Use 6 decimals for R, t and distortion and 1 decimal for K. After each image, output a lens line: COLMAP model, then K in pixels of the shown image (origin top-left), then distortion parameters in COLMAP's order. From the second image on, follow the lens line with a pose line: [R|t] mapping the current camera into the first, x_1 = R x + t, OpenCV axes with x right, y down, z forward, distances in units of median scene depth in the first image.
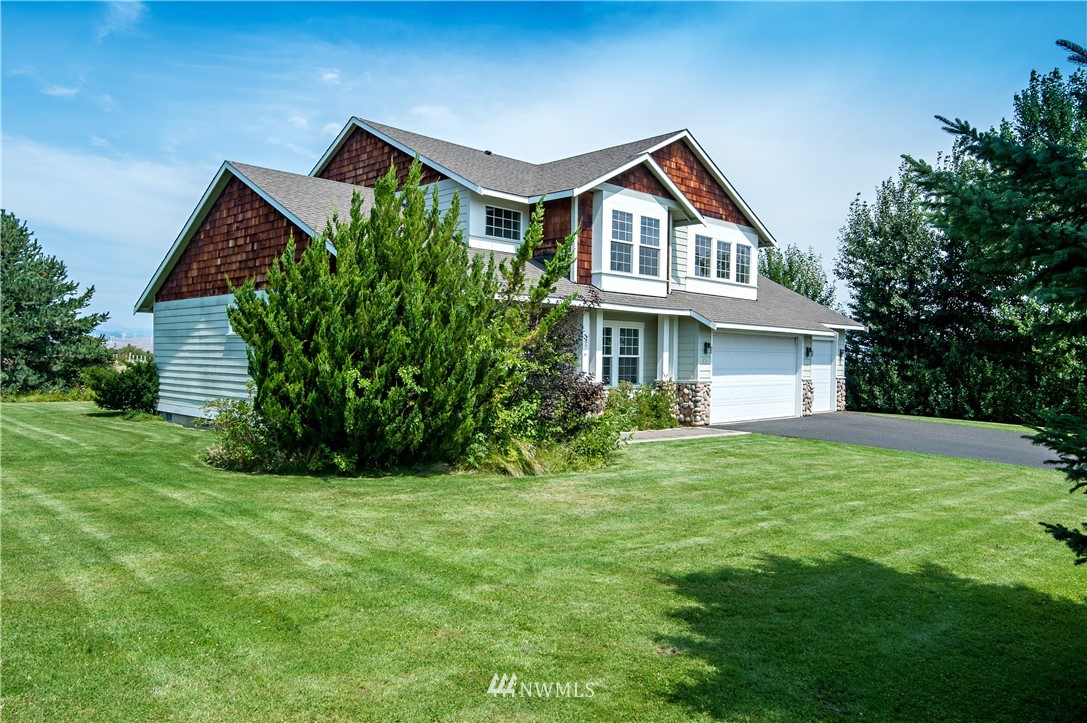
lens RADIAL K [[846.5, 0, 542.1], [0, 846.5, 365.4], [0, 0, 1]] dist [0.006421, 0.001351]
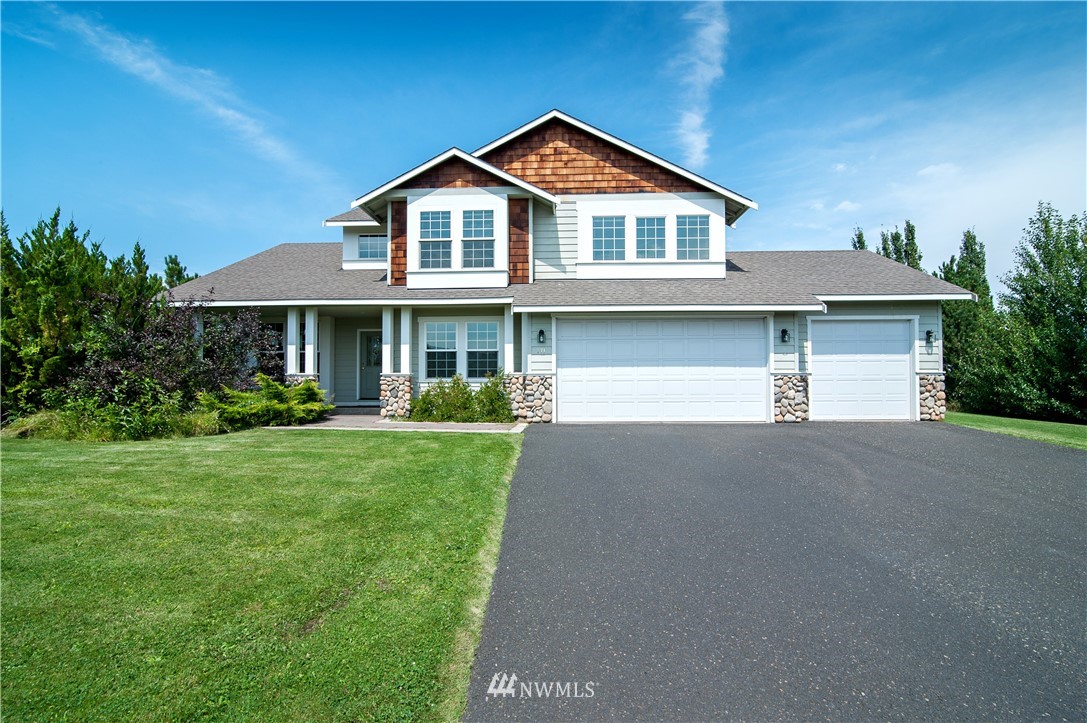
lens RADIAL K [[509.7, 0, 543.5], [0, 509.7, 360.8], [0, 0, 1]] dist [-0.007641, 0.000135]
pose [[0.639629, -0.026882, -0.768214, 0.623971], [0.003039, 0.999469, -0.032443, 0.023676], [0.768678, 0.018417, 0.639371, 0.660329]]
